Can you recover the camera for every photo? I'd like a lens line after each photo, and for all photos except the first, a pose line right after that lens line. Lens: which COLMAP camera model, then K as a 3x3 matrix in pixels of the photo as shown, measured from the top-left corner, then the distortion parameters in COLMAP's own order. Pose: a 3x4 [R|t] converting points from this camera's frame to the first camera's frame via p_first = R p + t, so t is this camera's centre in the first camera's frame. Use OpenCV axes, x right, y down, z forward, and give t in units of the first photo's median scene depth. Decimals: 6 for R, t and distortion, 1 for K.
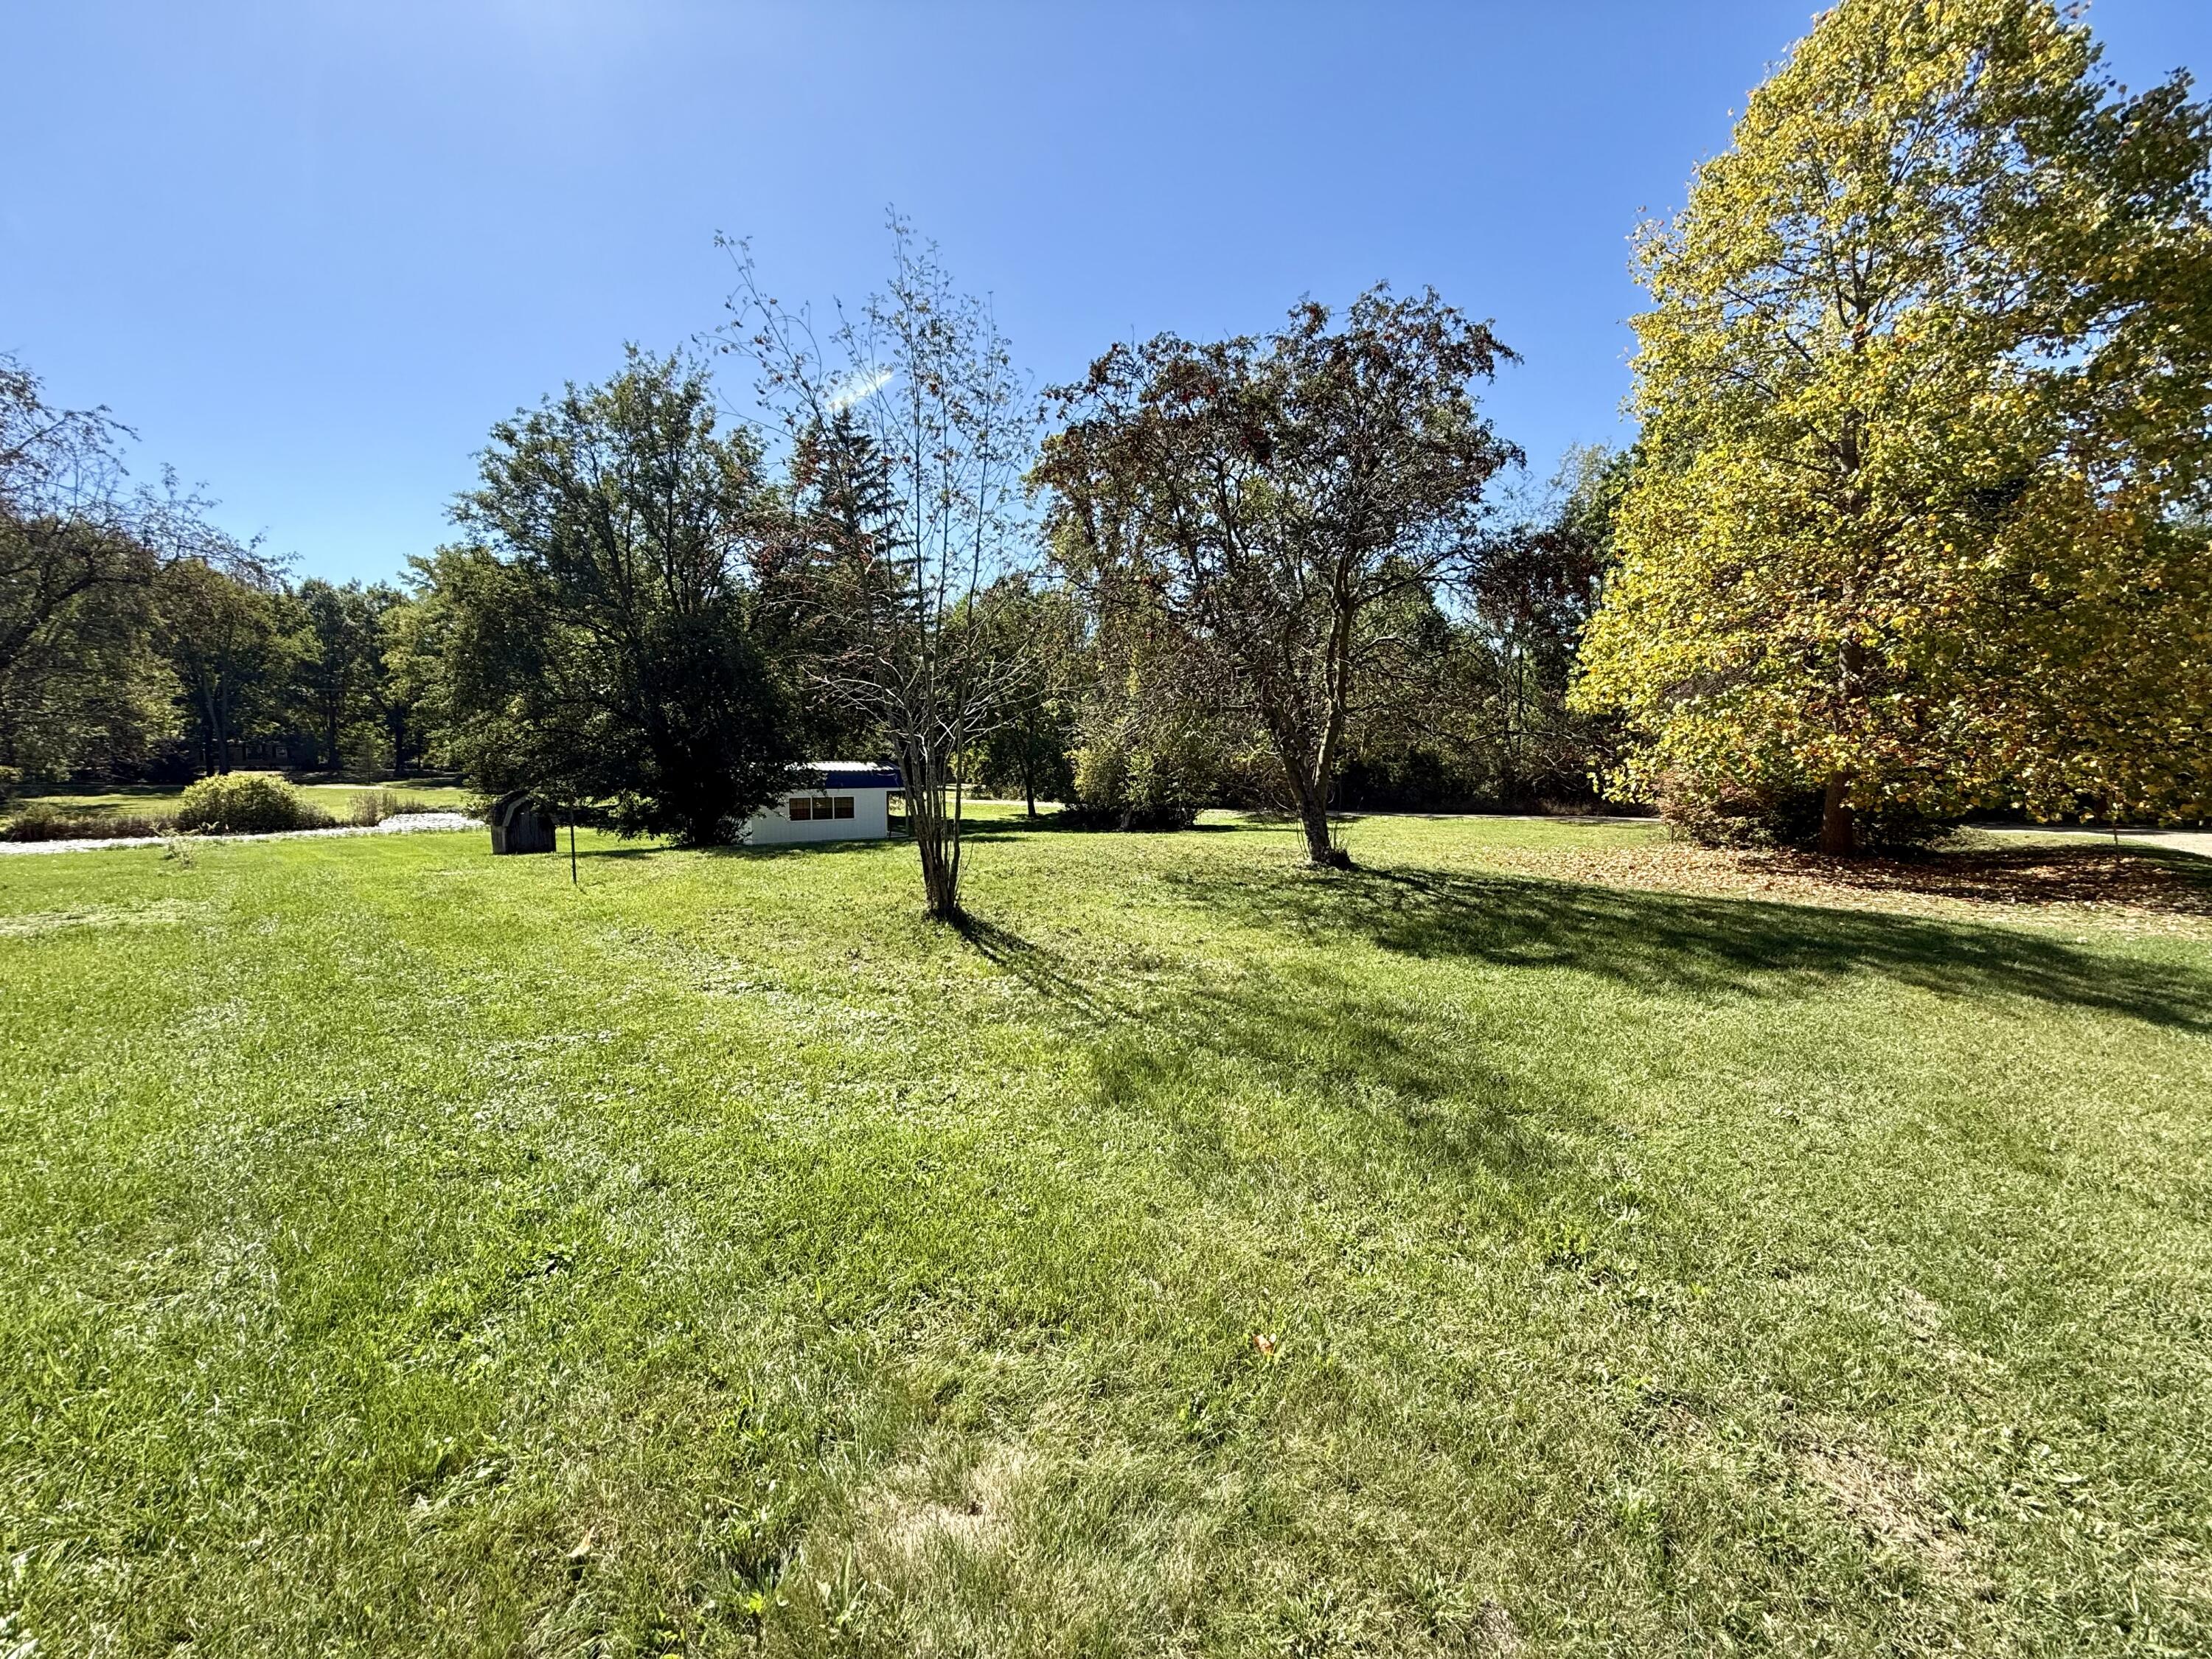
lens RADIAL K [[879.1, 0, 1105.9], [0, 879.1, 822.8], [0, 0, 1]] dist [0.000814, 0.000602]
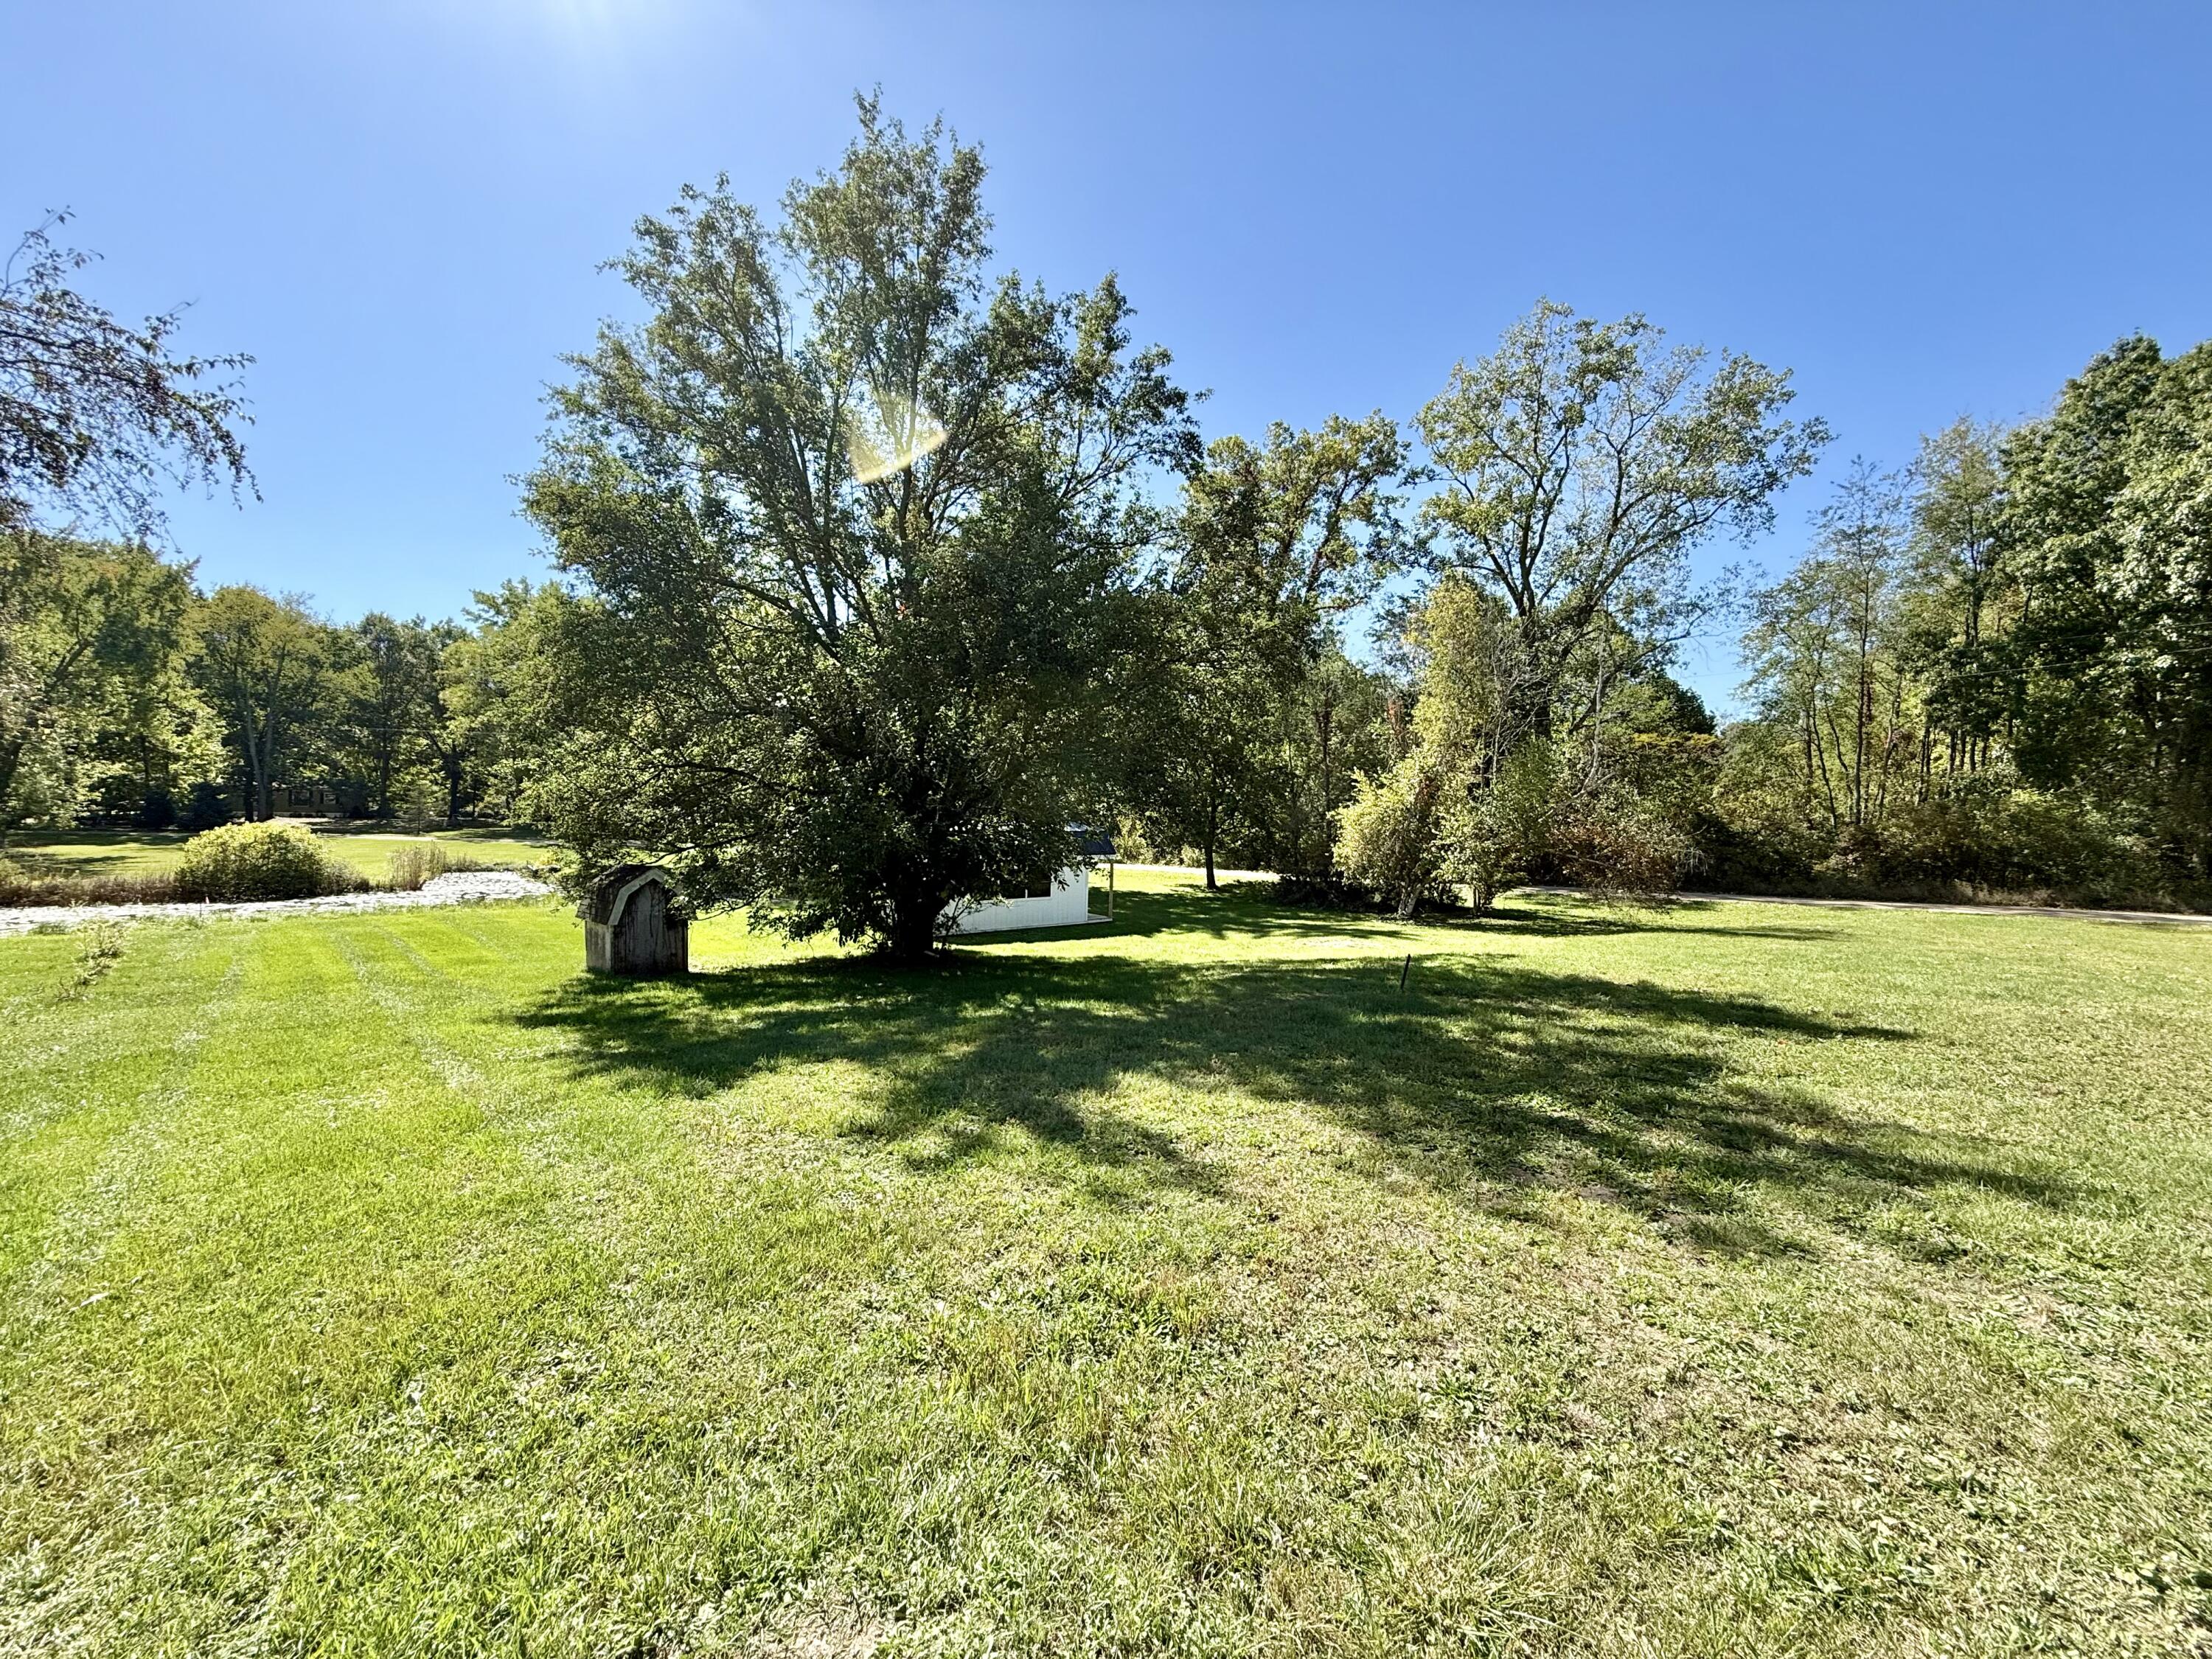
lens RADIAL K [[879.1, 0, 1105.6], [0, 879.1, 831.1], [0, 0, 1]] dist [0.000814, 0.000602]
pose [[0.999166, 0.013793, -0.038421, -0.147777], [-0.015859, 0.998415, -0.054002, -0.014367], [0.037615, 0.054566, 0.997801, 0.187593]]
